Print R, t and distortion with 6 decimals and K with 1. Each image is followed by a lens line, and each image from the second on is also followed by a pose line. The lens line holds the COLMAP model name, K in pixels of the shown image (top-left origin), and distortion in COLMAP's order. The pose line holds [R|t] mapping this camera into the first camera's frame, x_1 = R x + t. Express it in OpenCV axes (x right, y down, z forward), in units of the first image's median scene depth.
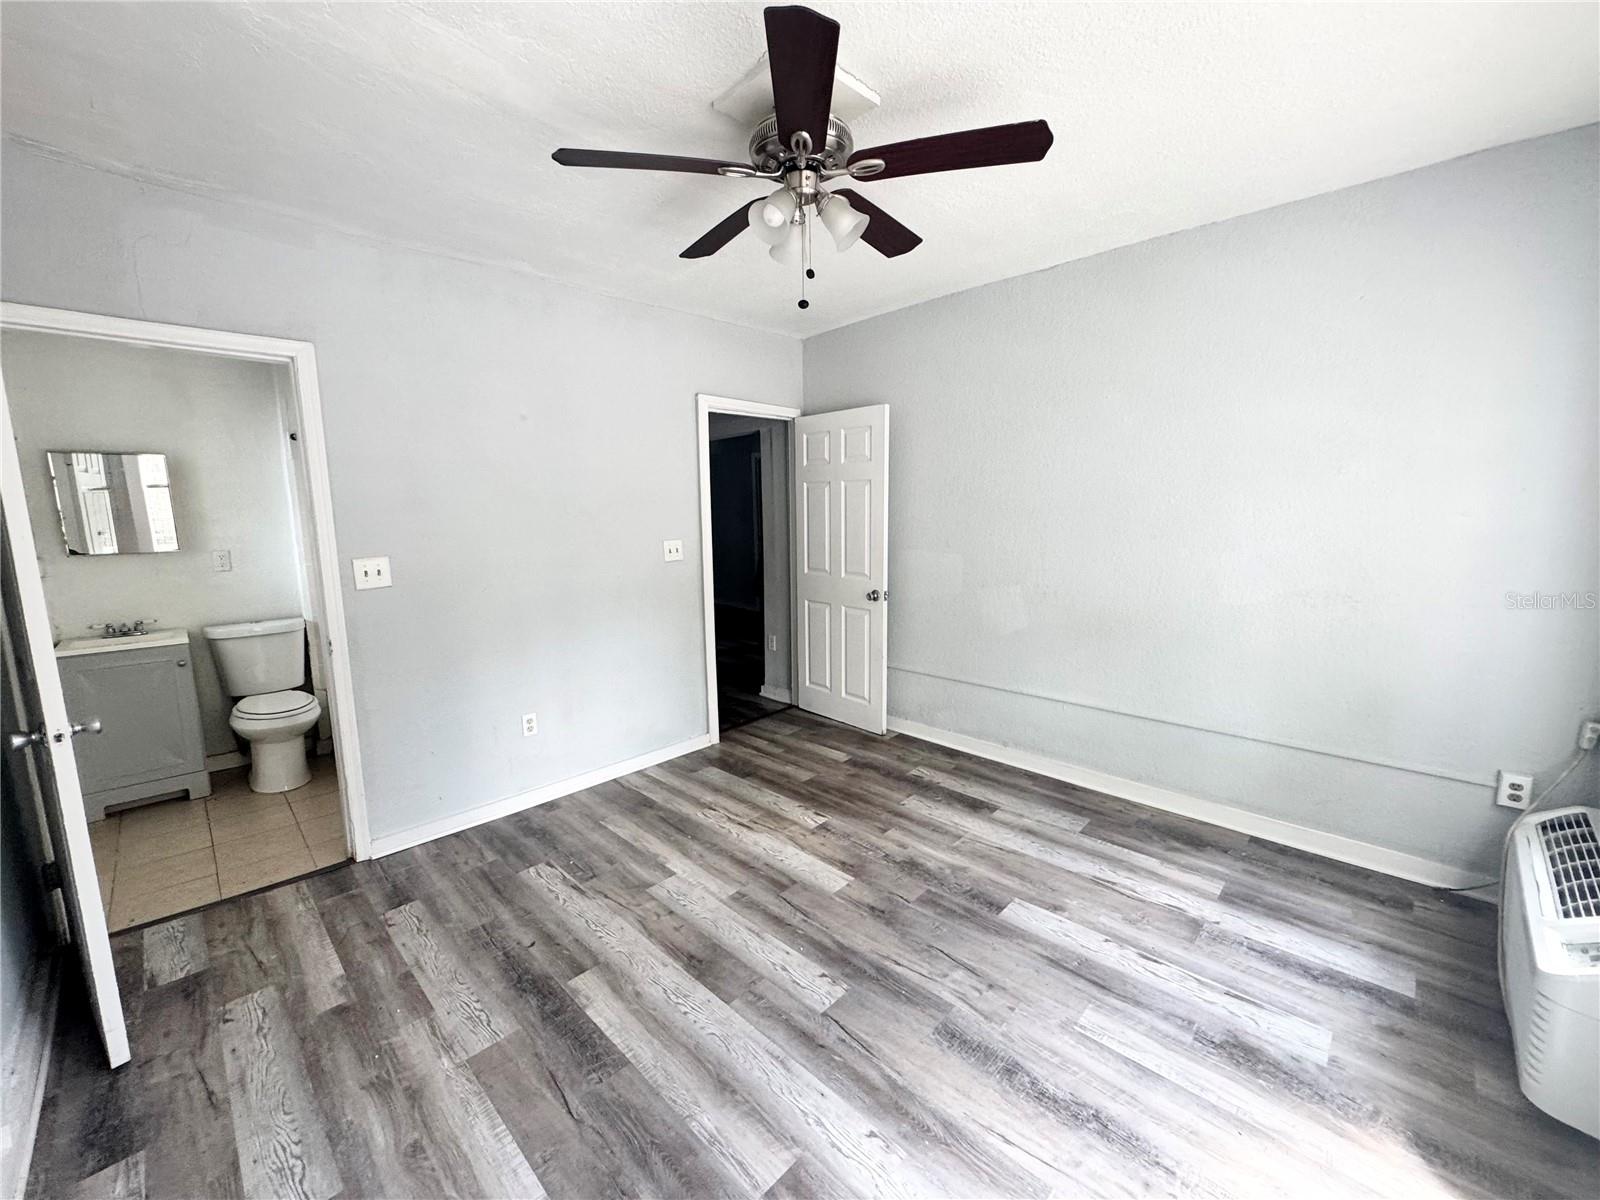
lens RADIAL K [[637.4, 0, 805.6], [0, 637.4, 599.2], [0, 0, 1]] dist [-0.003703, -0.000915]
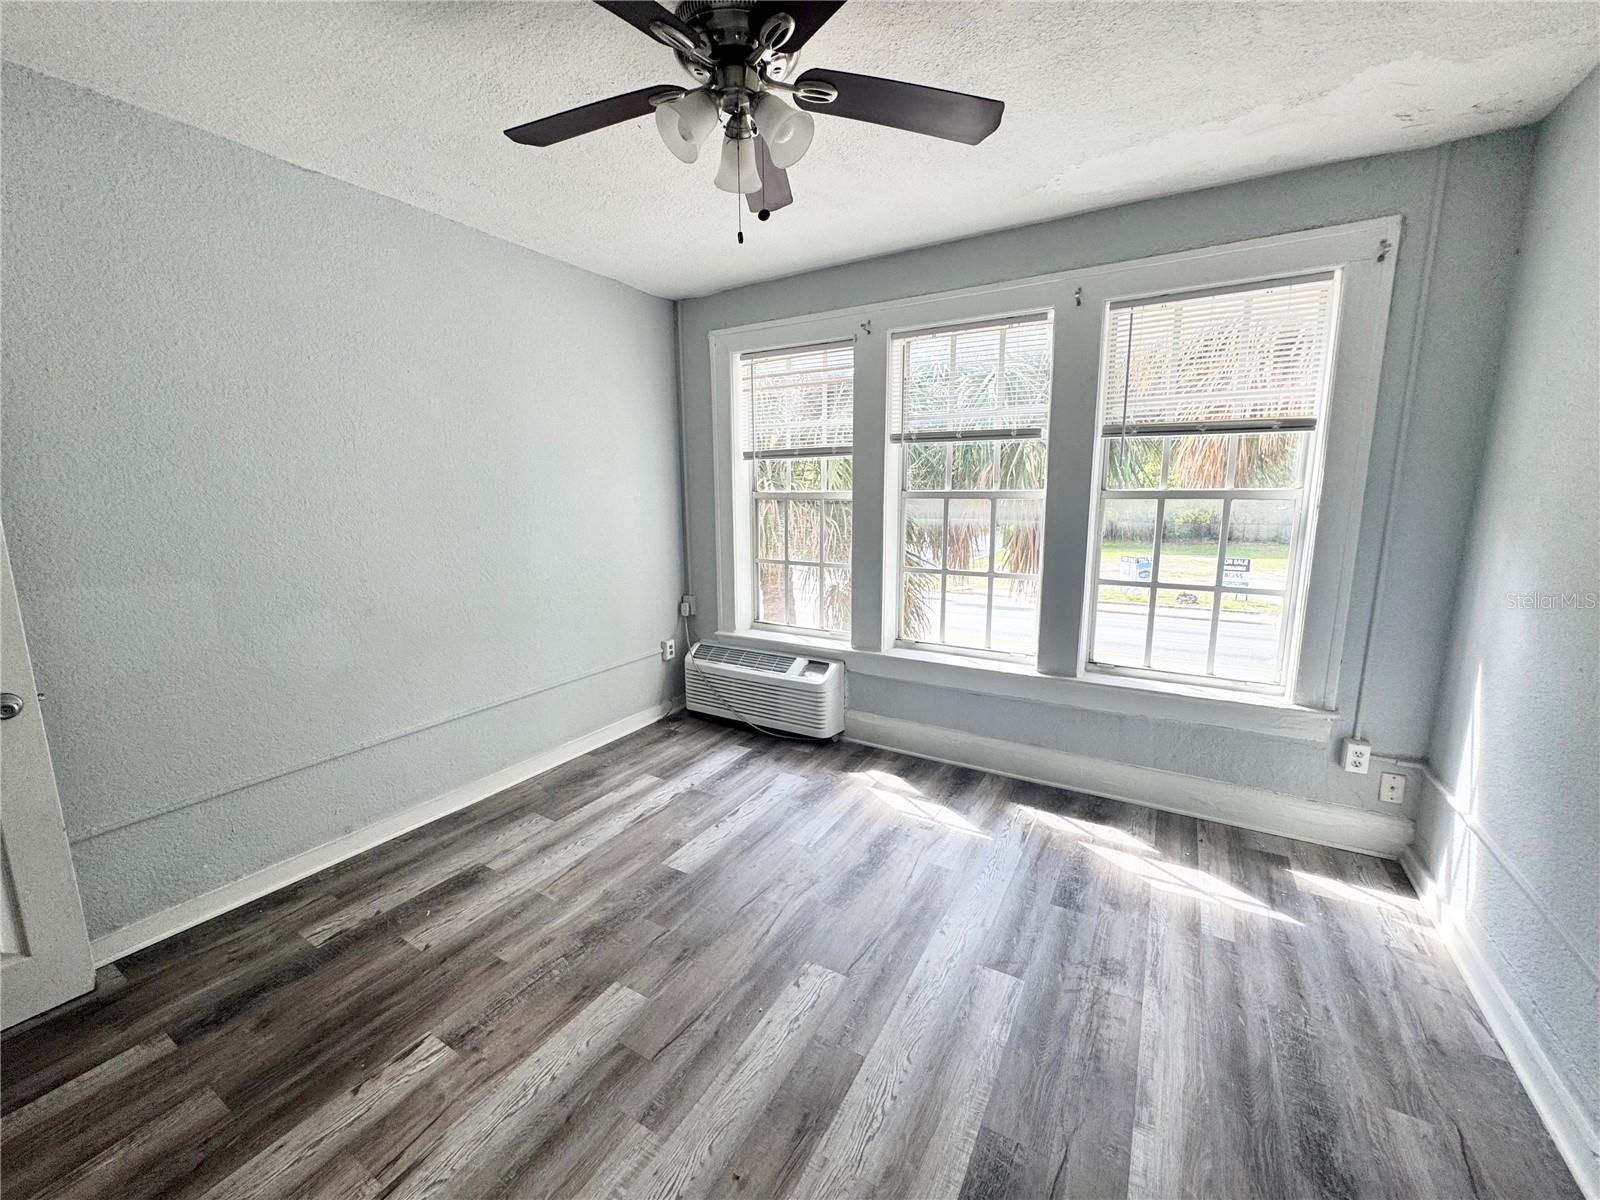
lens RADIAL K [[637.4, 0, 799.9], [0, 637.4, 595.9], [0, 0, 1]] dist [-0.003703, -0.000915]
pose [[-0.232386, -0.142951, 0.962061, -0.674502], [0.155105, 0.971035, 0.181750, -0.116857], [-0.960177, 0.191456, -0.203483, 0.910044]]
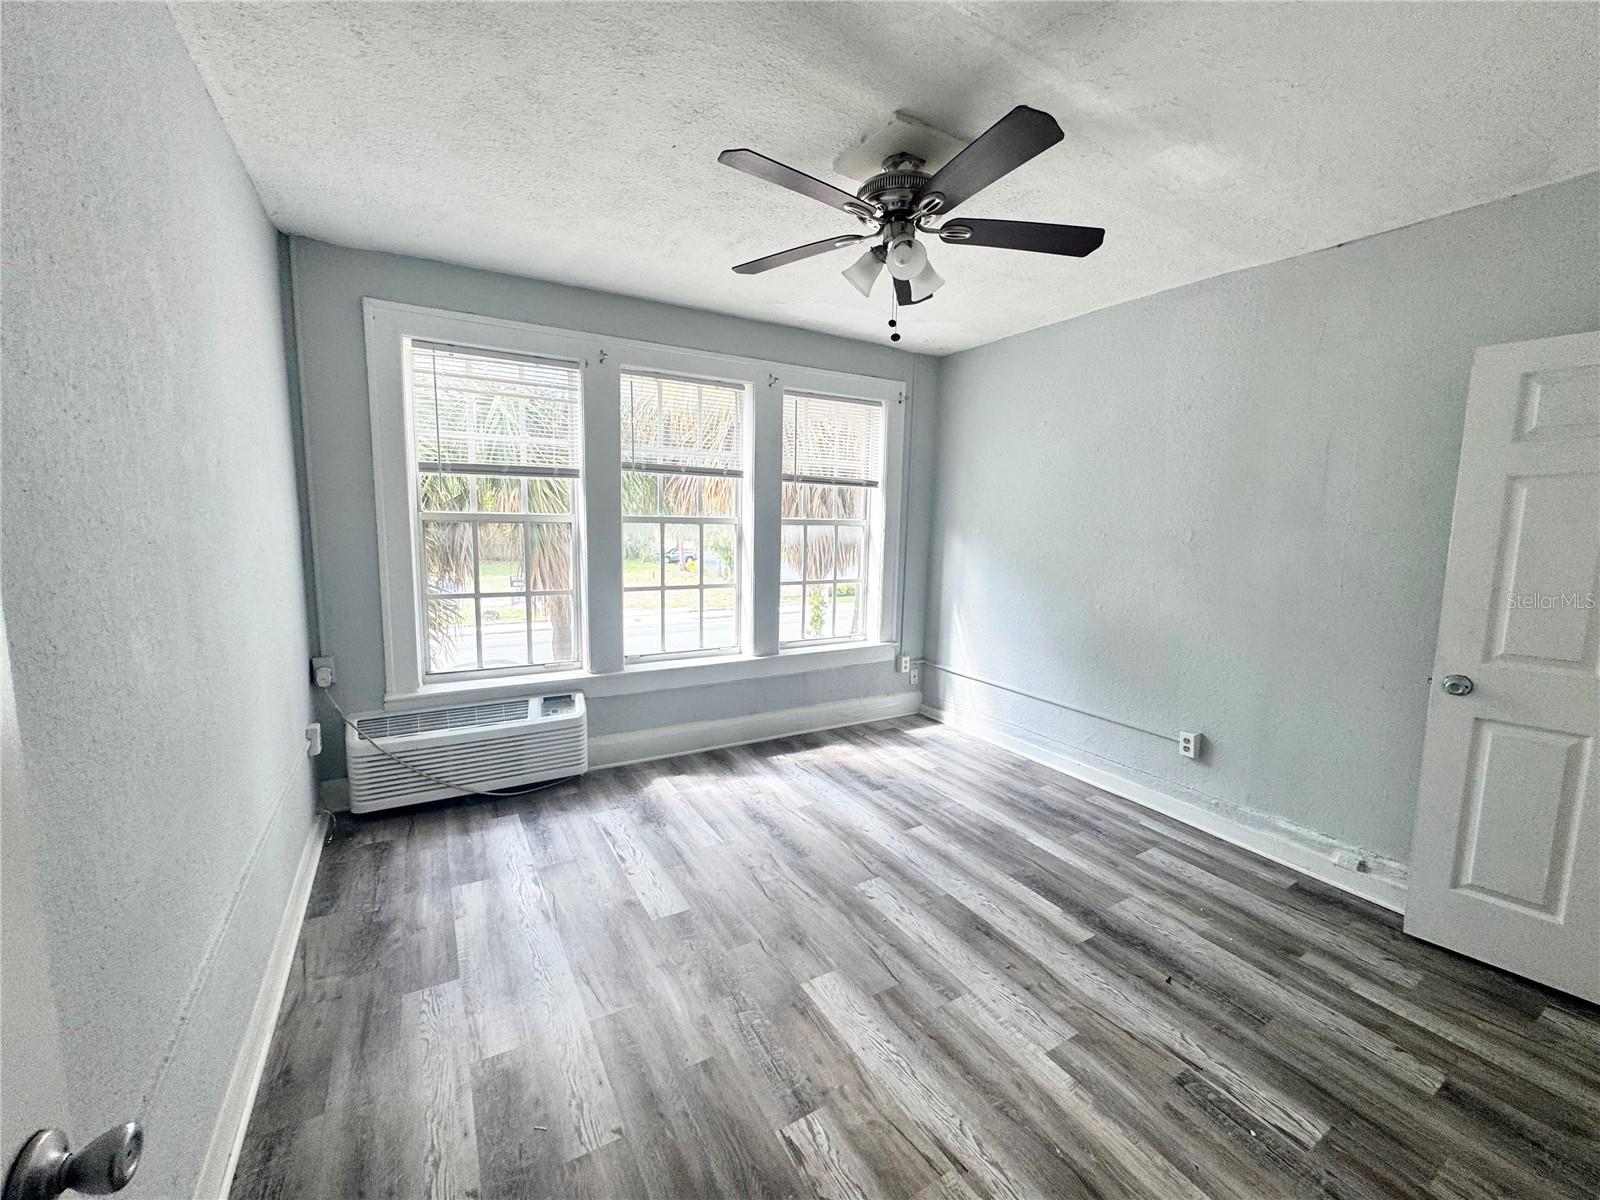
lens RADIAL K [[637.4, 0, 800.5], [0, 637.4, 596.0], [0, 0, 1]] dist [-0.003703, -0.000915]
pose [[-0.964637, -0.036464, 0.261047, -0.118479], [0.034028, 0.964869, 0.260520, -0.247102], [-0.261375, 0.260191, -0.929507, 1.709086]]
